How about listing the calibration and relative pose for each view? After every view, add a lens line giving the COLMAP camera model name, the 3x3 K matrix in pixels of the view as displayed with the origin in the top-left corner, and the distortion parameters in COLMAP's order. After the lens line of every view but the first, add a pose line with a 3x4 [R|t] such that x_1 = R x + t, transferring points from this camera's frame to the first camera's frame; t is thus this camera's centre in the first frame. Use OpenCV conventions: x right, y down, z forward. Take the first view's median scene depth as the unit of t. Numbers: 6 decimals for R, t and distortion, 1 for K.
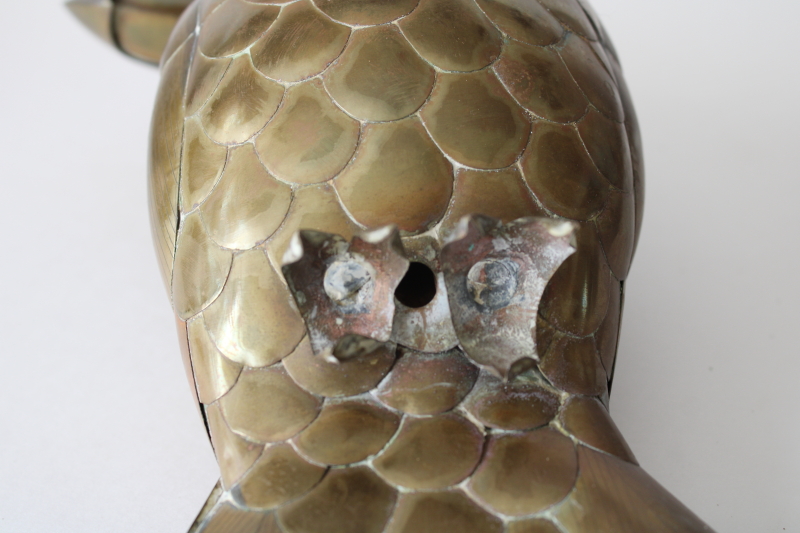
lens RADIAL K [[1179.4, 0, 398.8], [0, 1179.4, 264.4], [0, 0, 1]] dist [-0.080016, 0.000000]
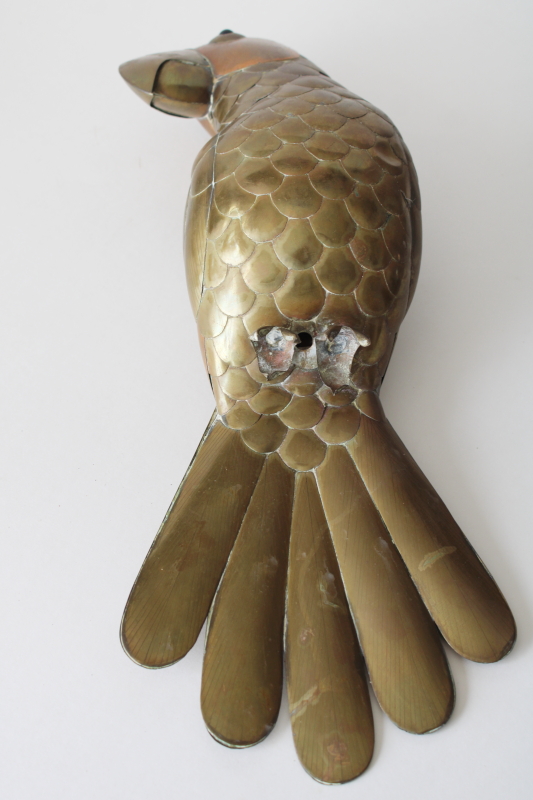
lens RADIAL K [[1179.4, 0, 266.9], [0, 1179.4, 400.9], [0, 0, 1]] dist [-0.080016, 0.000000]
pose [[0.995179, 0.097729, 0.008202, -0.068324], [-0.091039, 0.889467, 0.447839, -0.940517], [0.036471, -0.446427, 0.894076, -1.192563]]
